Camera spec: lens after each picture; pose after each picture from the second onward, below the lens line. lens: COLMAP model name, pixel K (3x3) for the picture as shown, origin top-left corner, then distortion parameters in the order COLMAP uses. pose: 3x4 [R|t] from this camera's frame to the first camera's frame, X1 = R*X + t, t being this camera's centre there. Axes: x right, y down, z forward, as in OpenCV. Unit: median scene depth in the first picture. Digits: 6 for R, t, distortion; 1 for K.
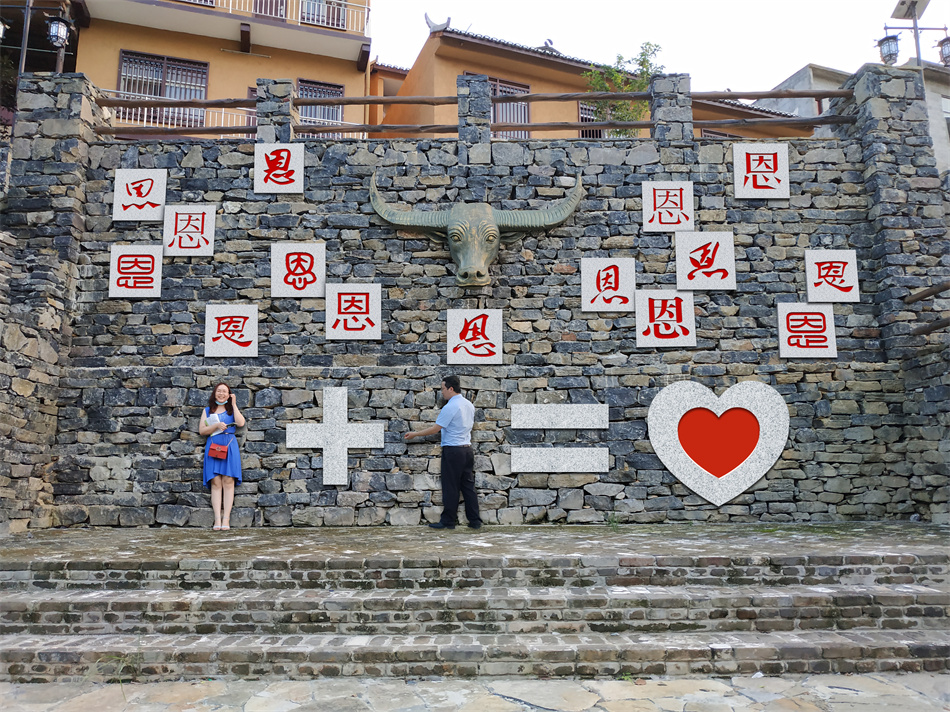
lens RADIAL K [[667.7, 0, 475.0], [0, 667.7, 356.0], [0, 0, 1]] dist [0.057007, -0.002972]
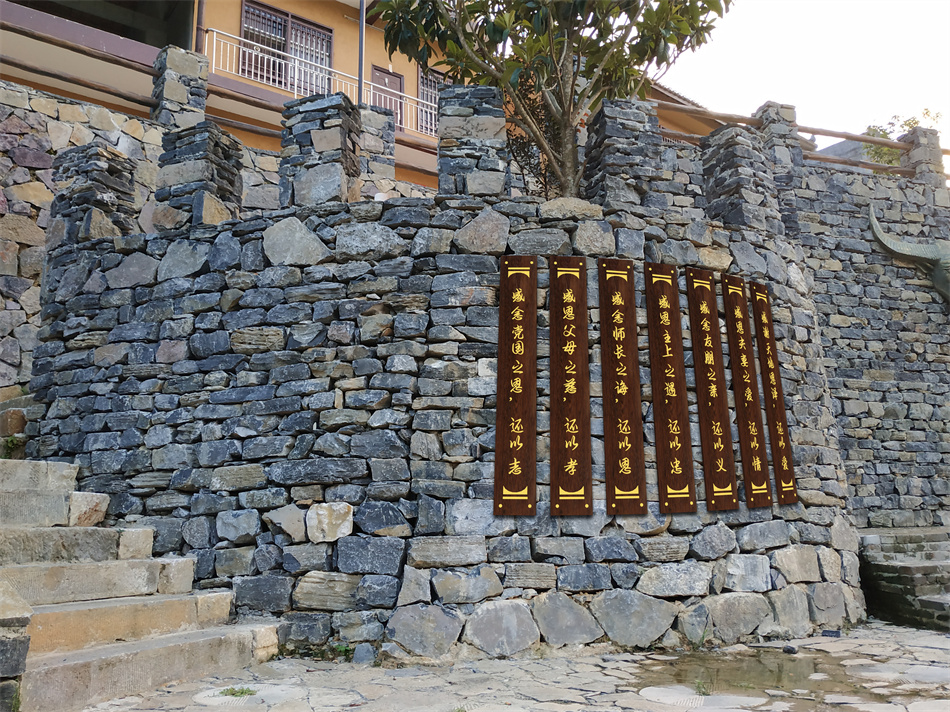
lens RADIAL K [[667.7, 0, 475.0], [0, 667.7, 356.0], [0, 0, 1]] dist [0.057007, -0.002972]
pose [[0.941012, 0.053996, 0.334036, -1.137631], [-0.052333, 0.998532, -0.013984, 0.024875], [-0.334300, -0.004322, 0.942457, 0.169824]]
